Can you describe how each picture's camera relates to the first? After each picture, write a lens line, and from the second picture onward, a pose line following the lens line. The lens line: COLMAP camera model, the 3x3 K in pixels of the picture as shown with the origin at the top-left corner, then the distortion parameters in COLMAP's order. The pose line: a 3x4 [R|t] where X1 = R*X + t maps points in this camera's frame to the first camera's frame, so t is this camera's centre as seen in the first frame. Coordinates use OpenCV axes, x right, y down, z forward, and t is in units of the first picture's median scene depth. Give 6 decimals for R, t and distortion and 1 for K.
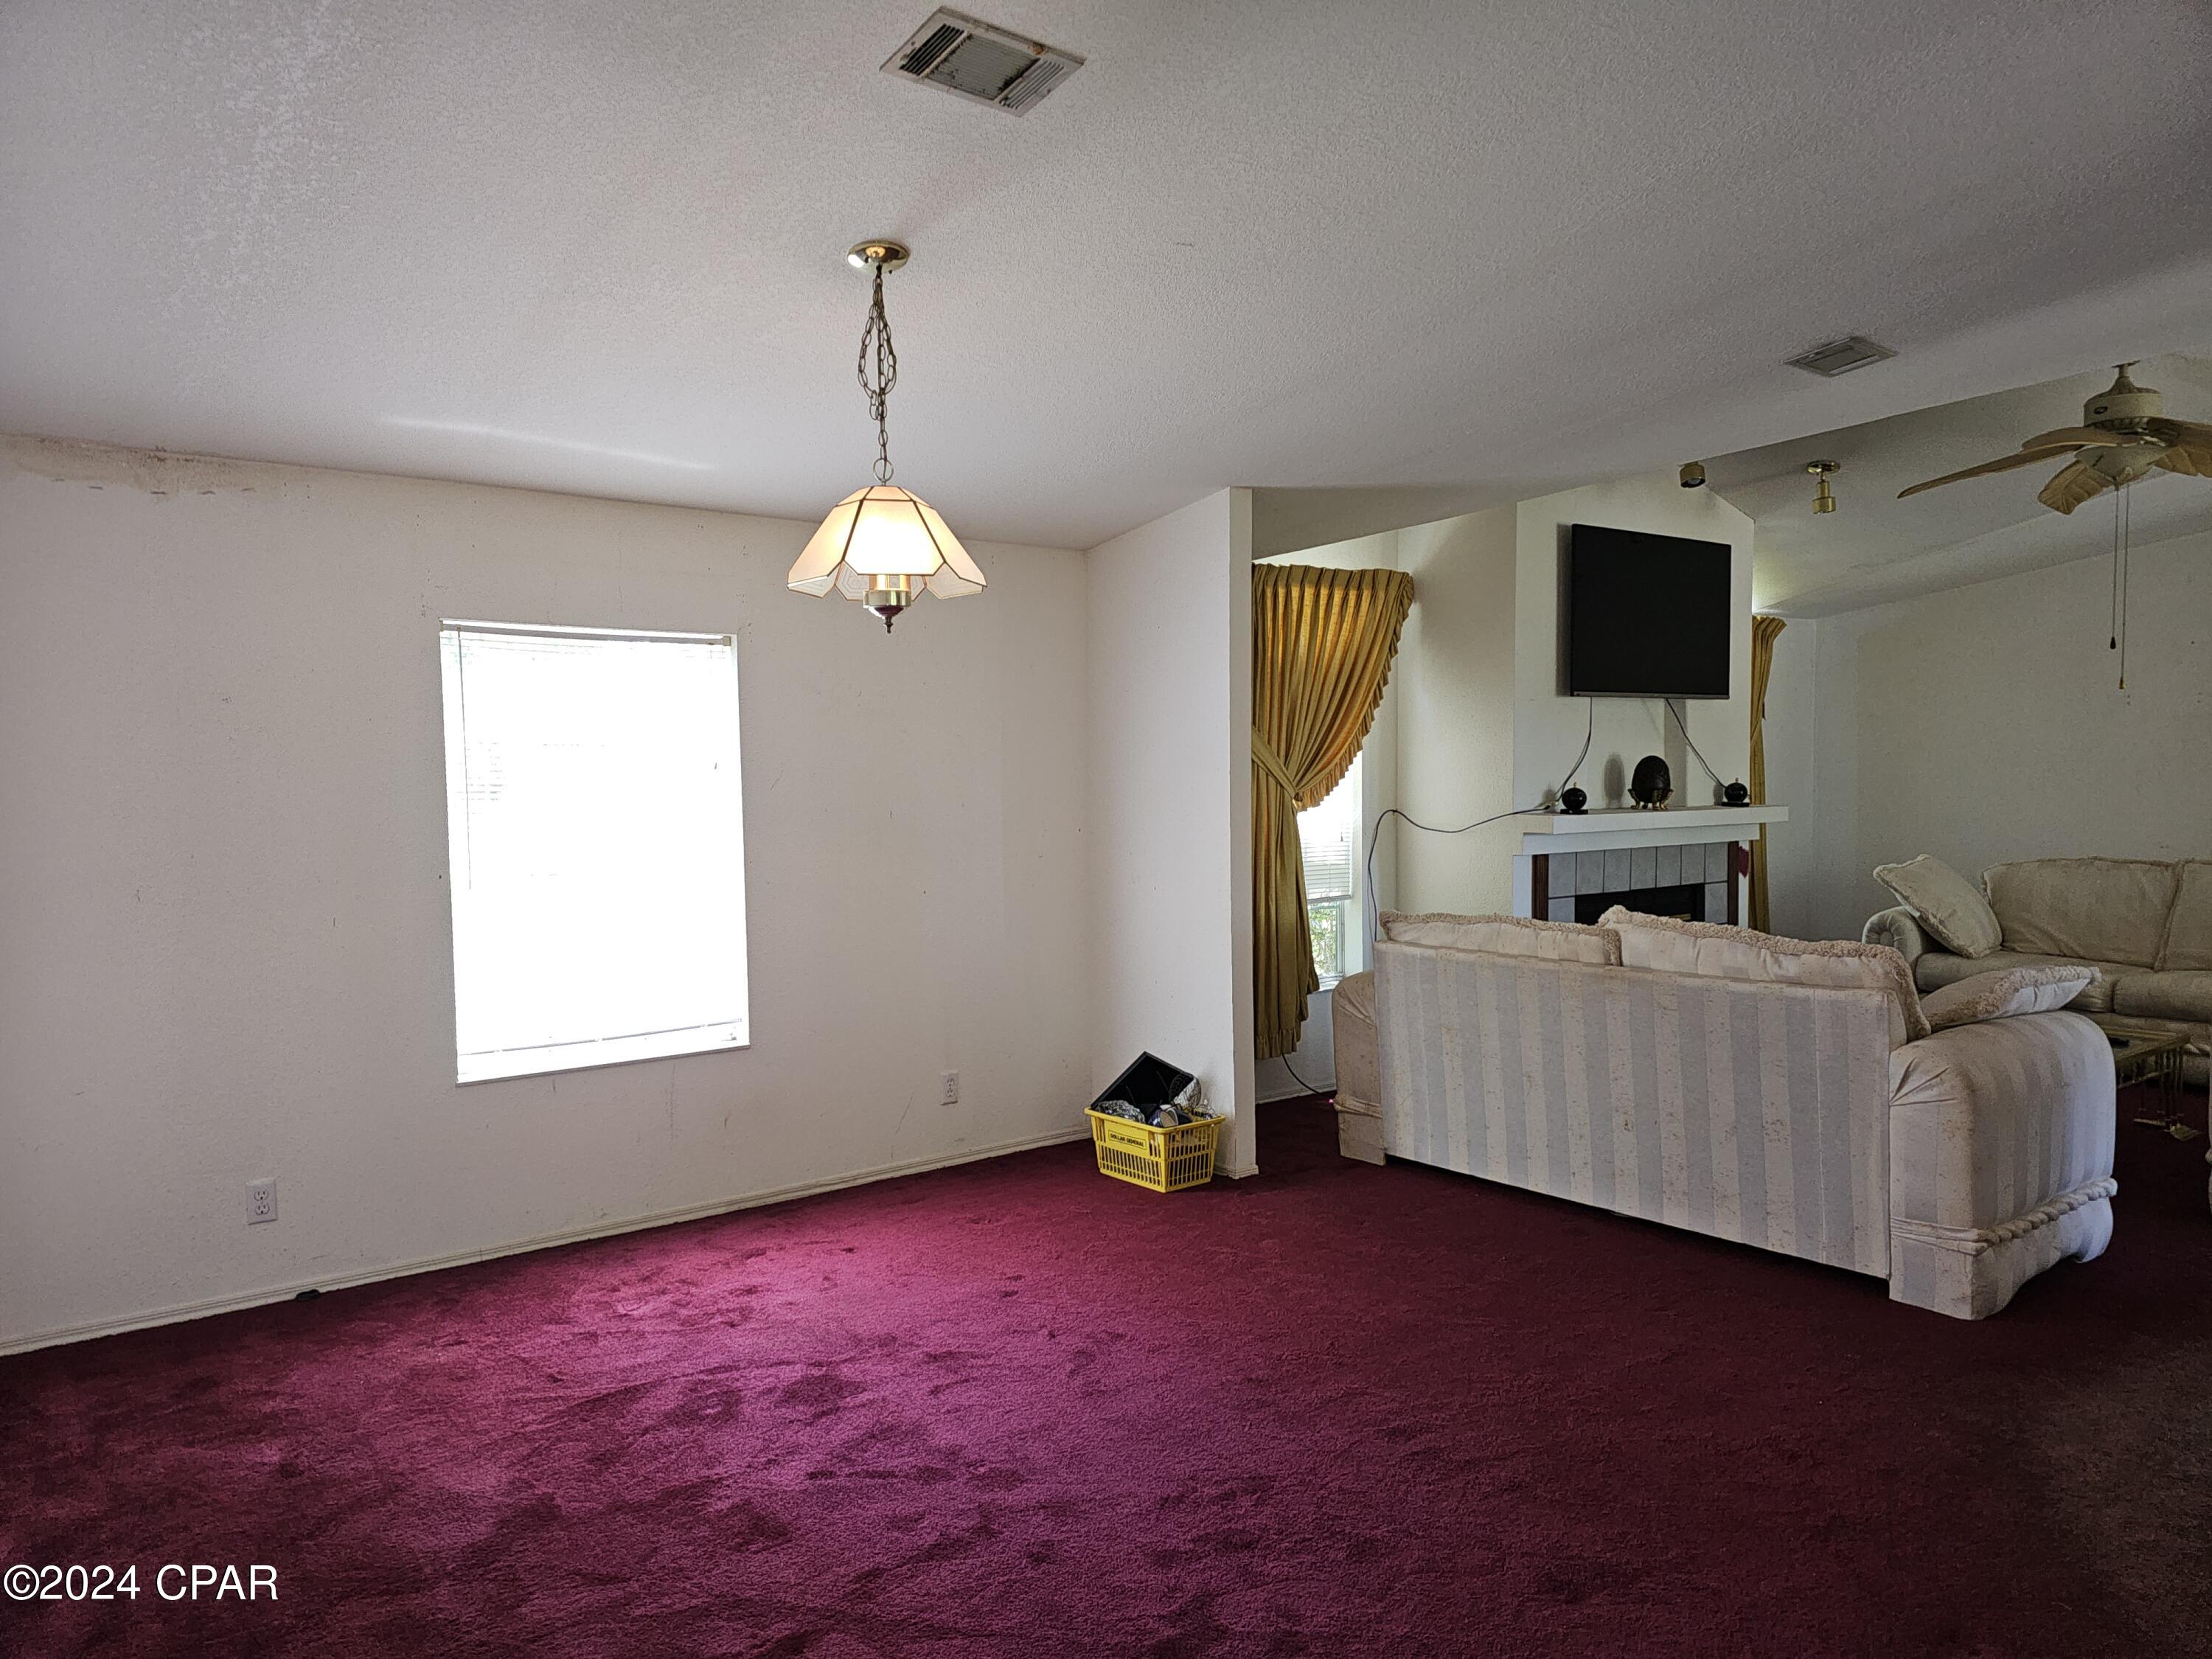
lens RADIAL K [[1470.1, 0, 1054.2], [0, 1470.1, 833.0], [0, 0, 1]] dist [0.061914, -0.059755]
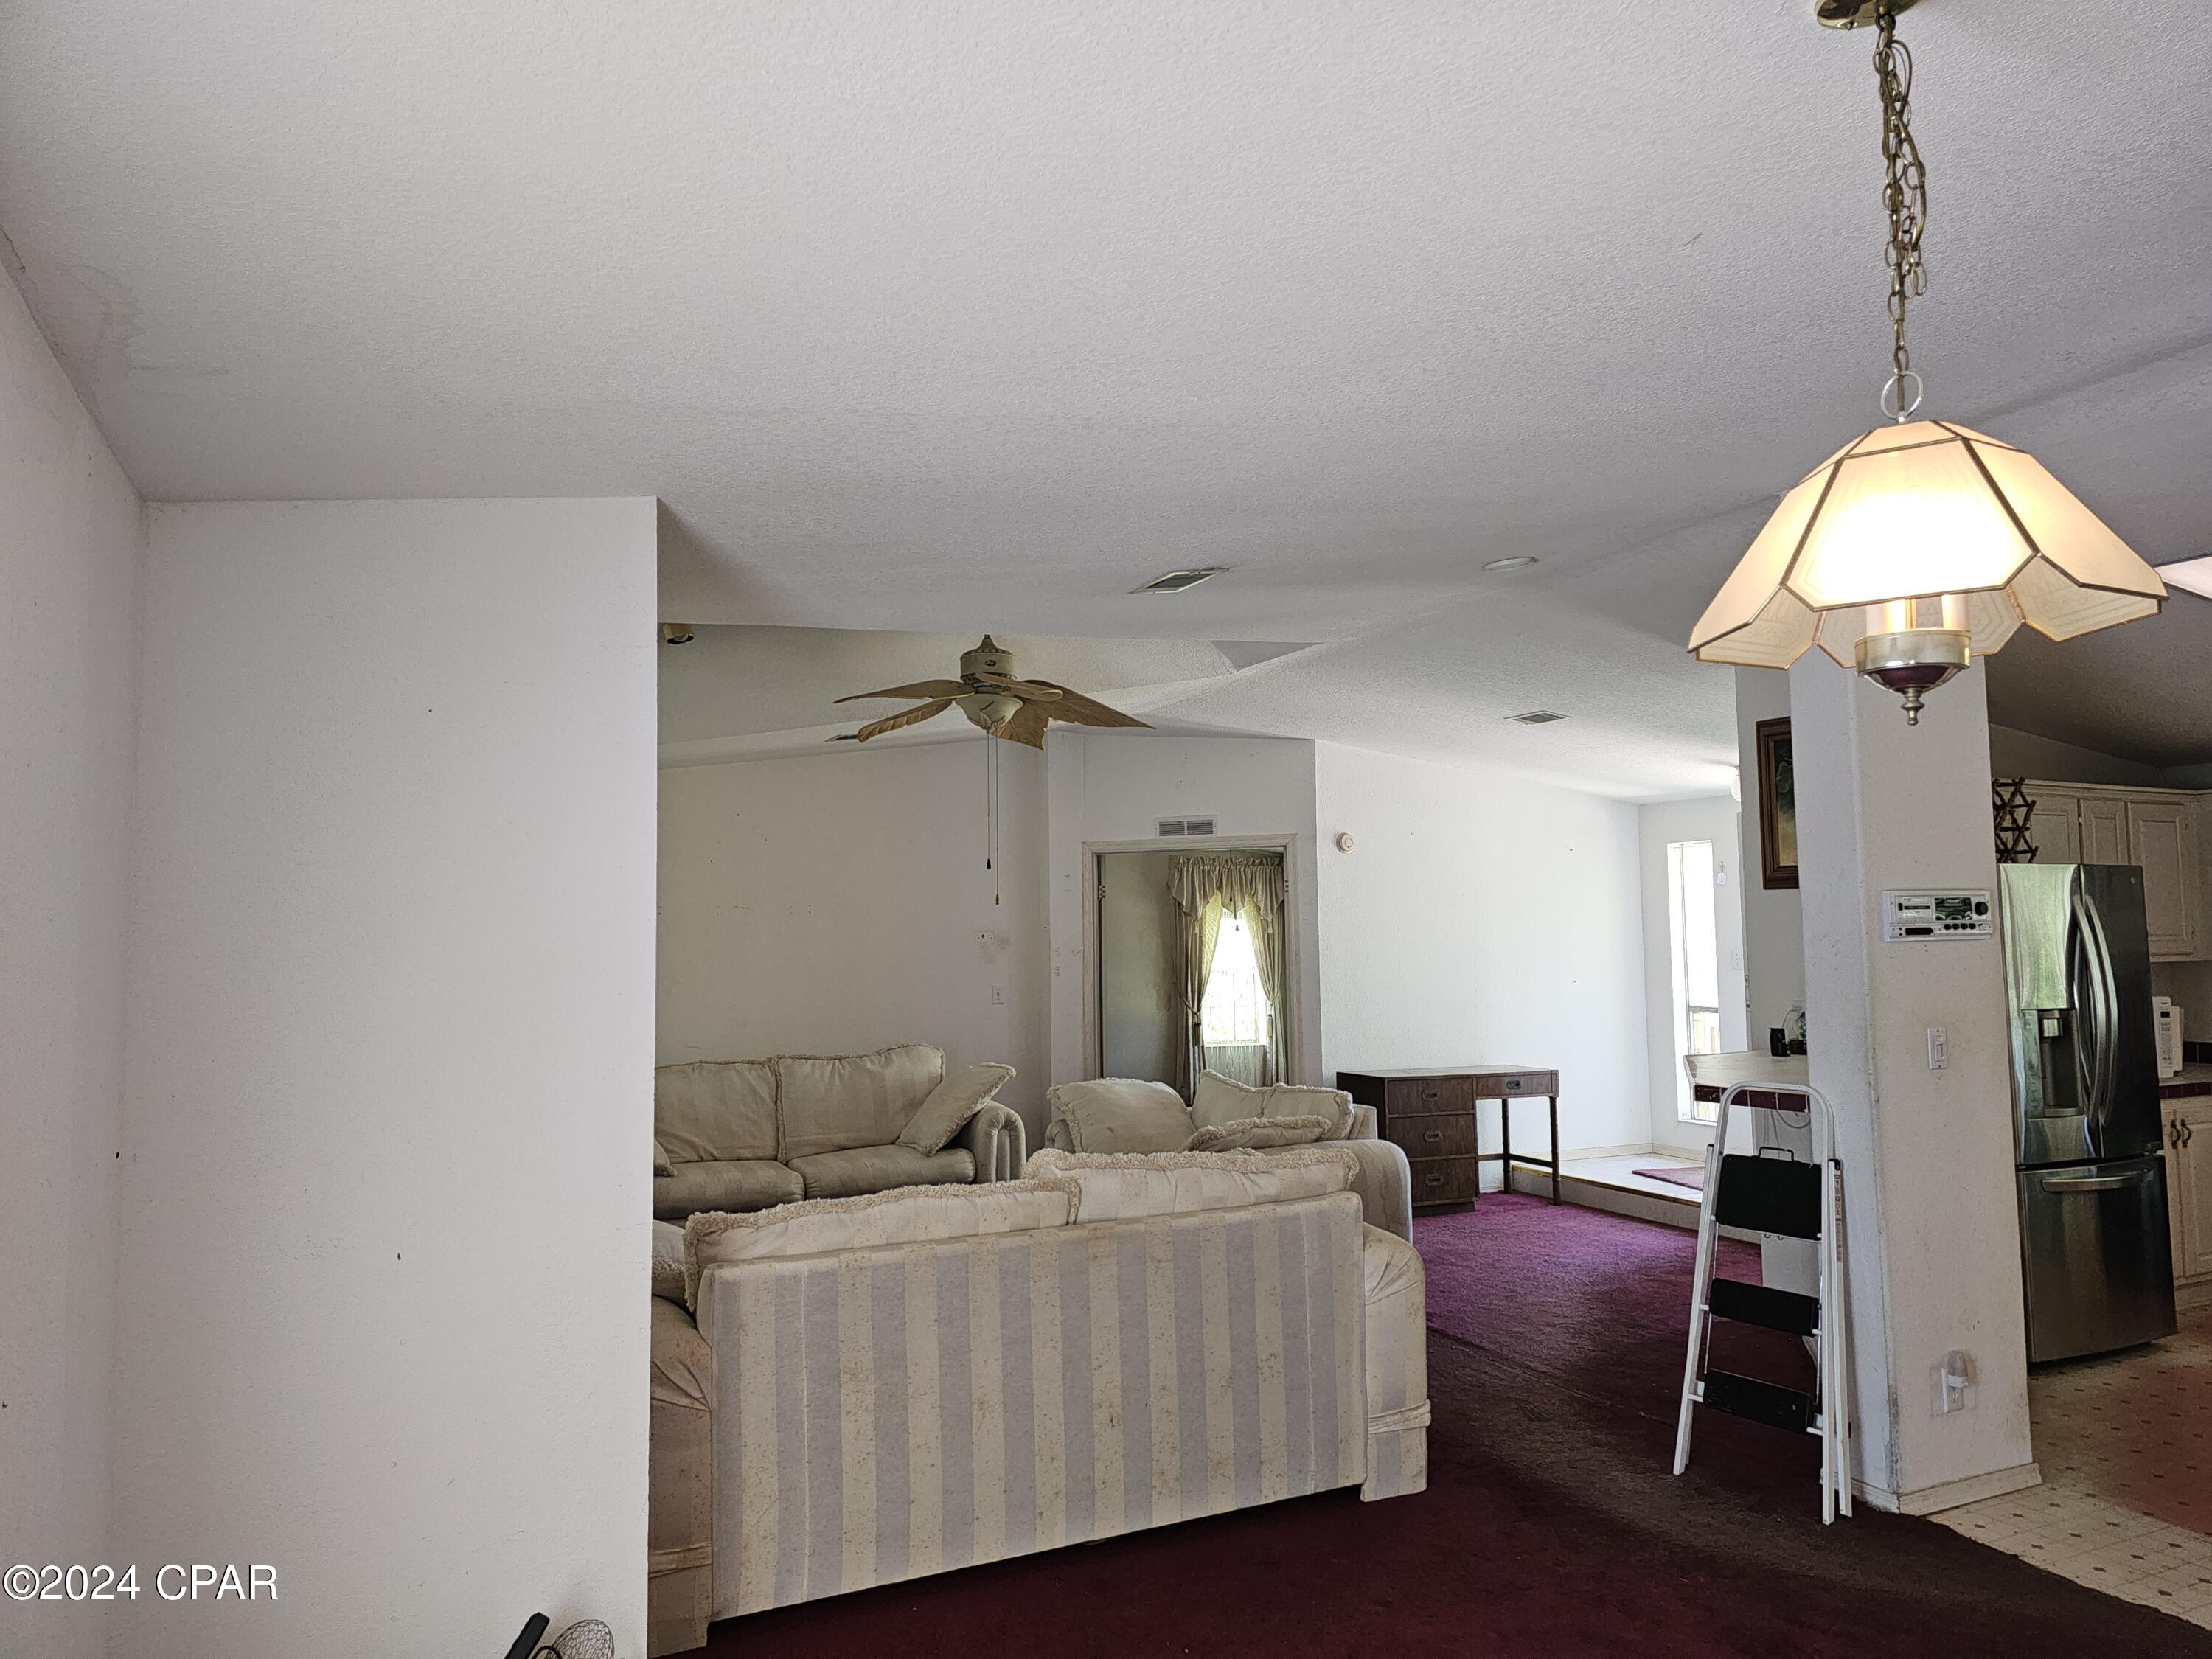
lens RADIAL K [[1470.1, 0, 1054.2], [0, 1470.1, 833.0], [0, 0, 1]] dist [0.061914, -0.059755]
pose [[0.217322, 0.079999, 0.972816, -0.455483], [0.057646, 0.993844, -0.094606, -0.051569], [-0.974396, 0.076639, 0.211373, 0.854642]]
